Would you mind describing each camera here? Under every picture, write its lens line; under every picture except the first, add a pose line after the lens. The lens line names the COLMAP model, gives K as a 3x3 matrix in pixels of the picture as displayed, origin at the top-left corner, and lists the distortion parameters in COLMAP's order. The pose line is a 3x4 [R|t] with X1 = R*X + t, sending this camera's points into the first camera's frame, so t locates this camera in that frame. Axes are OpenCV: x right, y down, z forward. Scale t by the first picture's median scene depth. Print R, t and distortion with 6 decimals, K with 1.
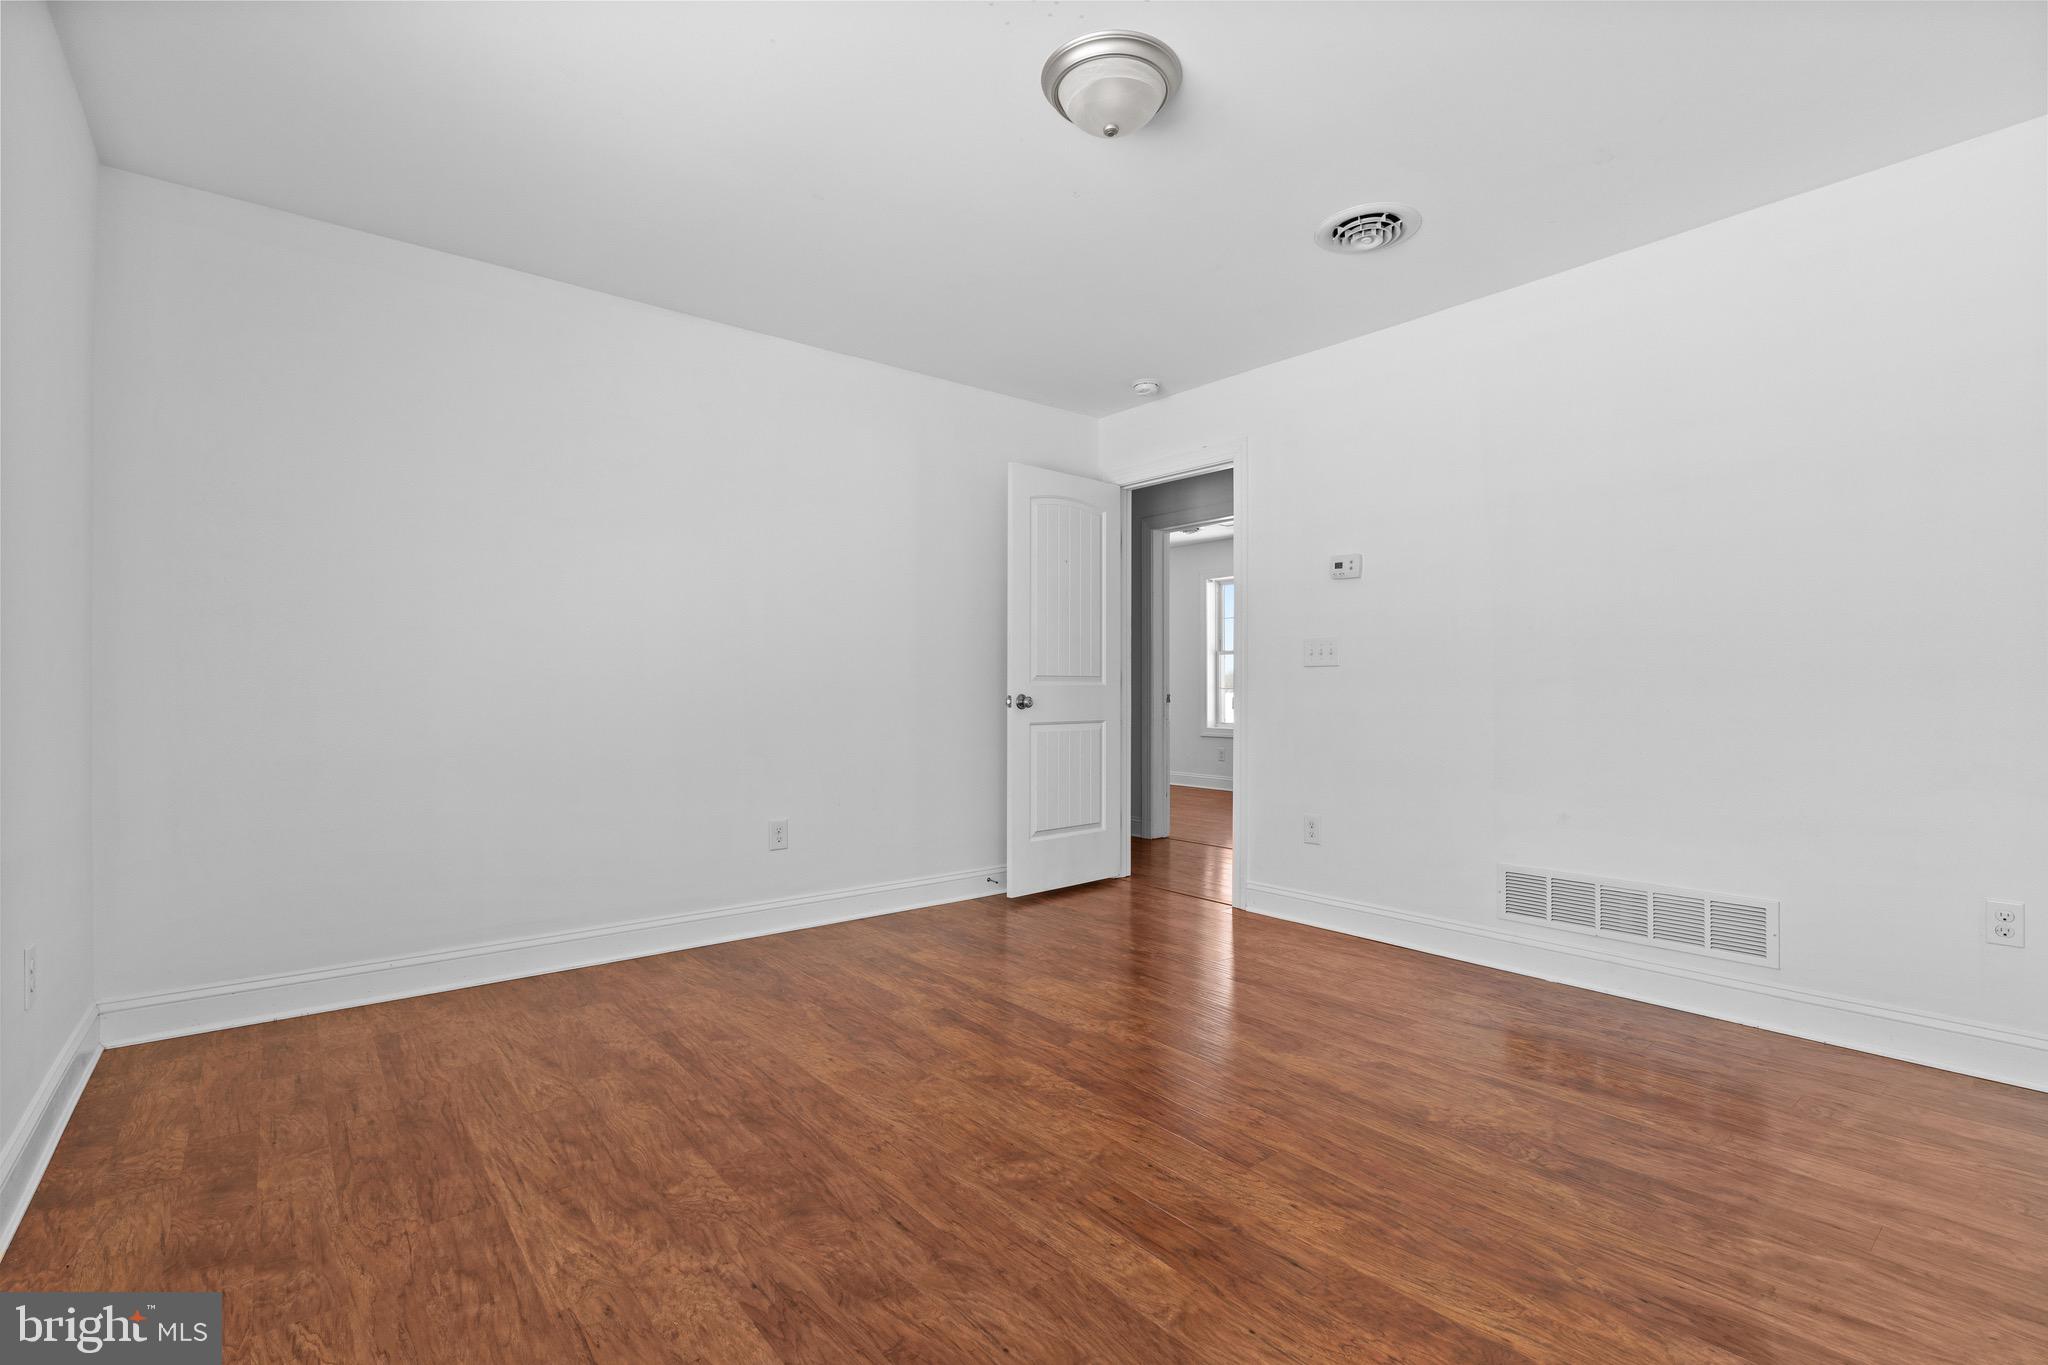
lens RADIAL K [[950.9, 0, 1025.5], [0, 950.9, 663.4], [0, 0, 1]] dist [0.001171, -0.000374]
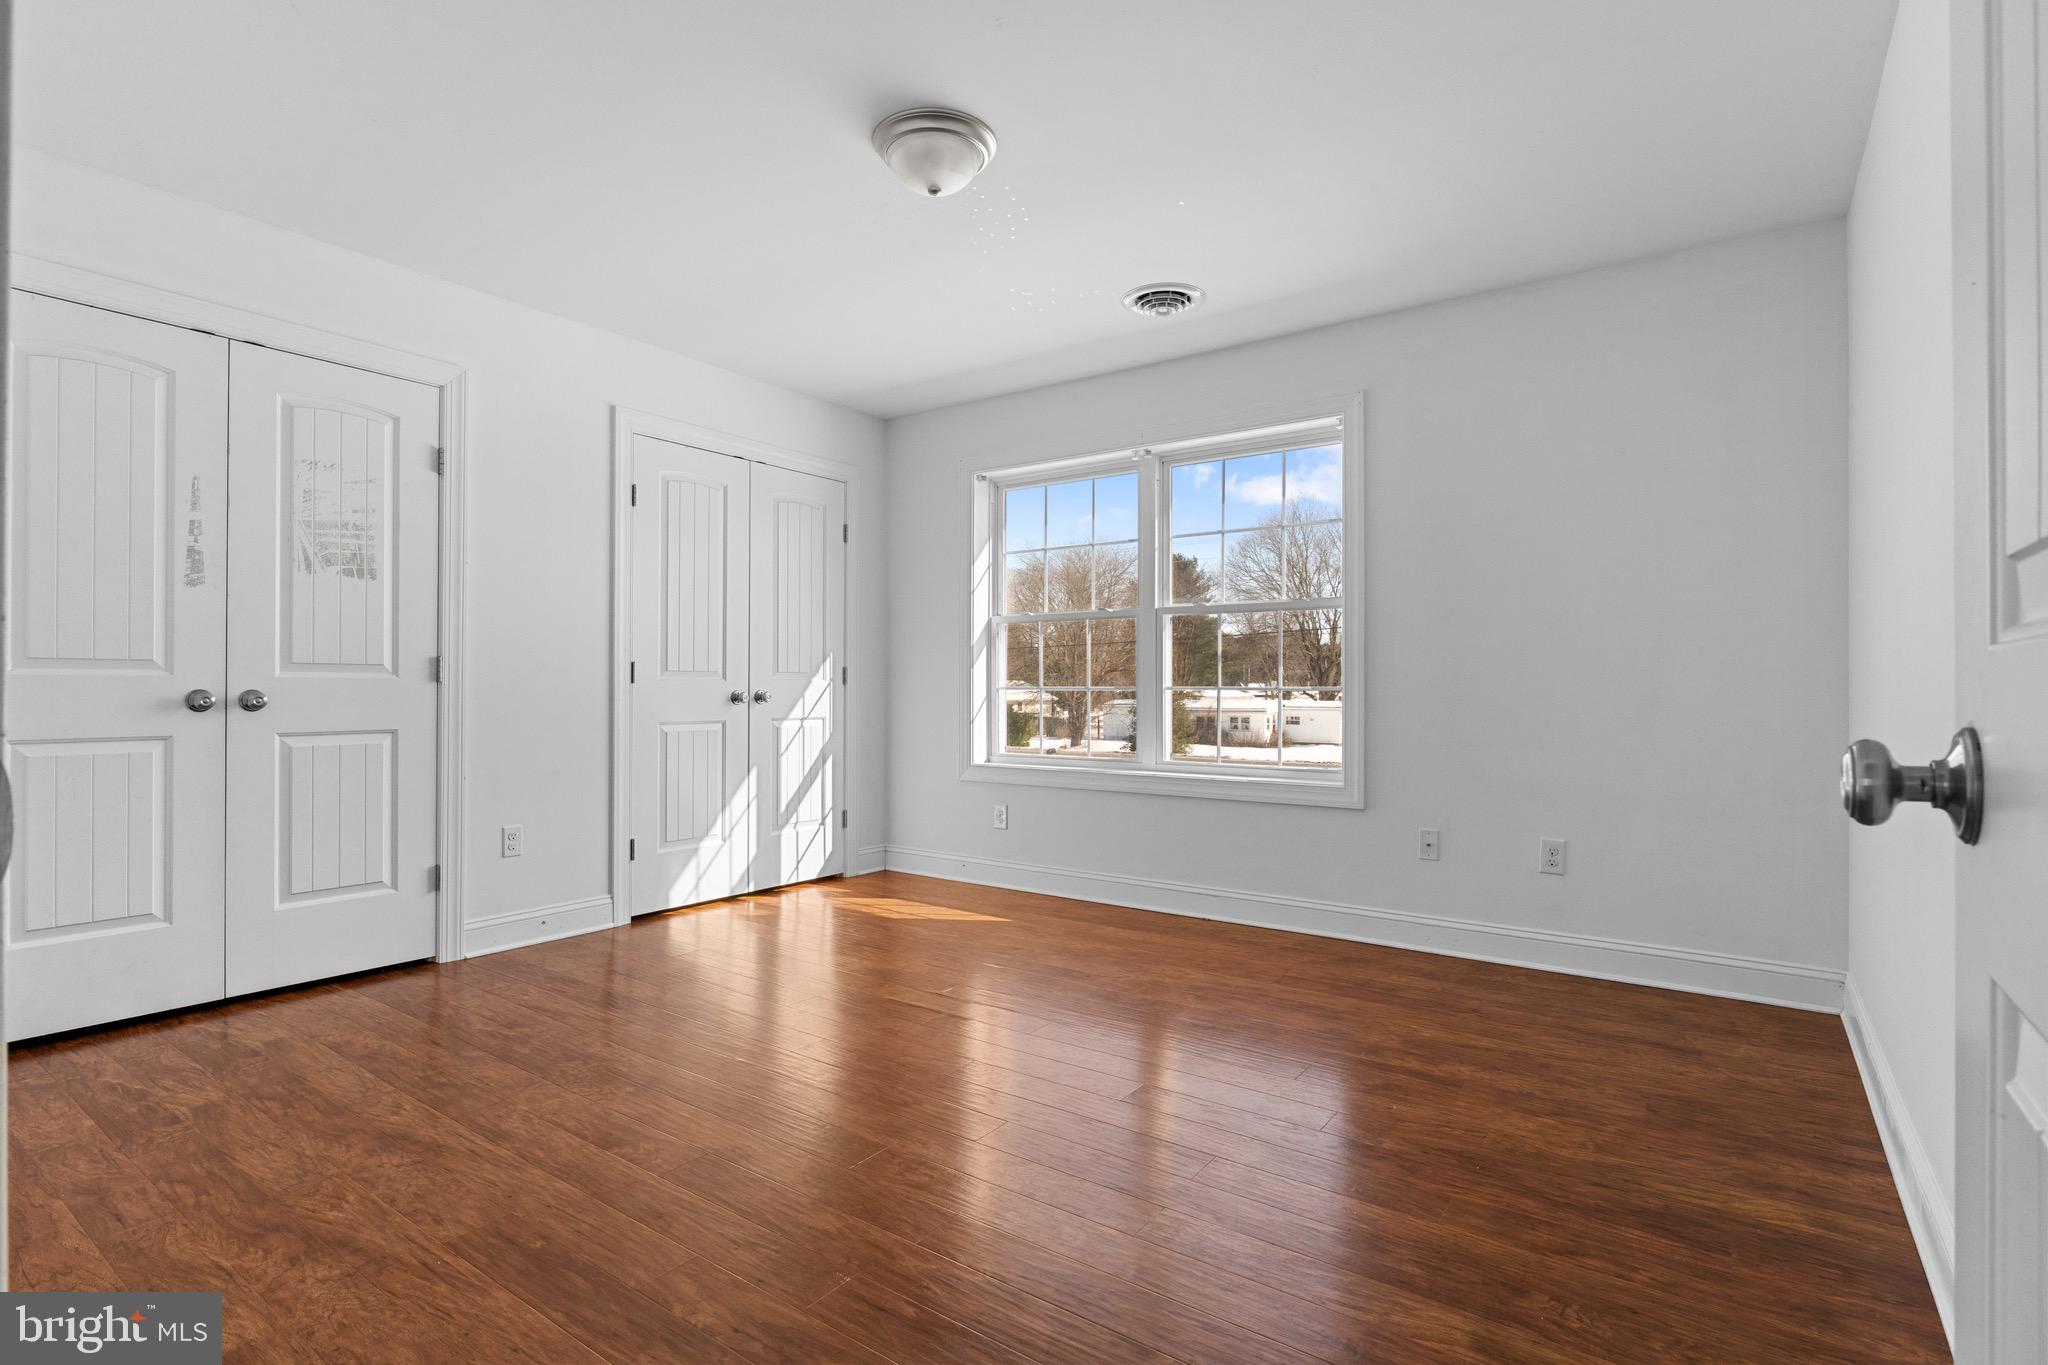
lens RADIAL K [[982.2, 0, 1025.5], [0, 982.2, 684.6], [0, 0, 1]] dist [-0.005319, -0.001506]
pose [[-0.966542, -0.004853, -0.256464, 0.278724], [0.002706, 0.999573, -0.029110, 0.059743], [0.256495, -0.028830, -0.966115, 2.144525]]
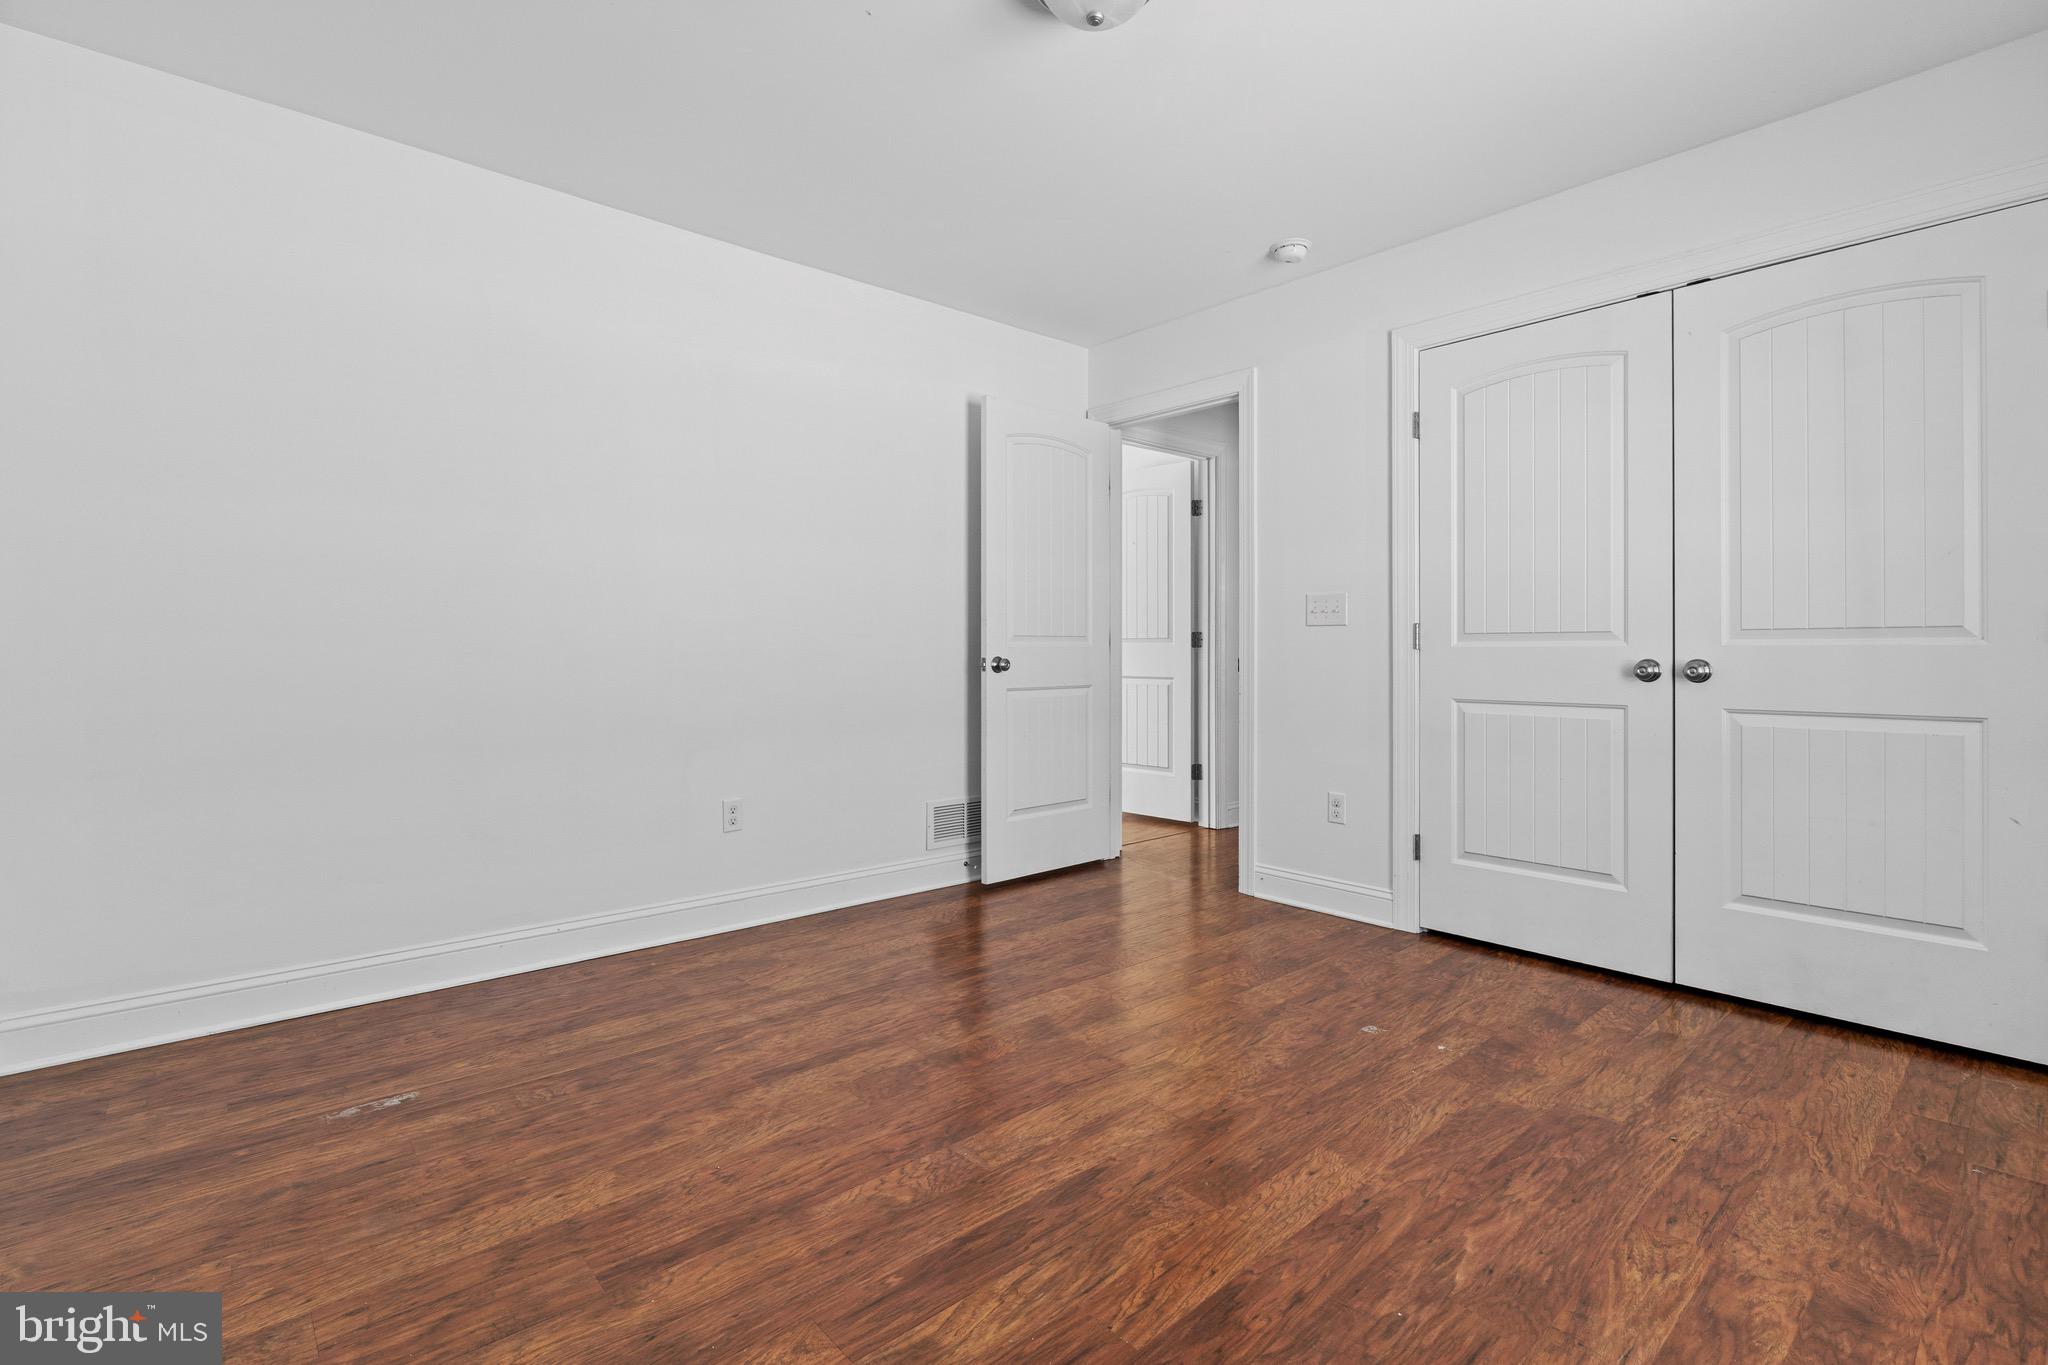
lens RADIAL K [[950.9, 0, 1026.8], [0, 950.9, 668.8], [0, 0, 1]] dist [0.001171, -0.000374]
pose [[-0.066705, -0.009286, 0.997730, -0.667753], [-0.020905, 0.999750, 0.007907, 0.029368], [-0.997554, -0.020330, -0.066883, 0.830533]]
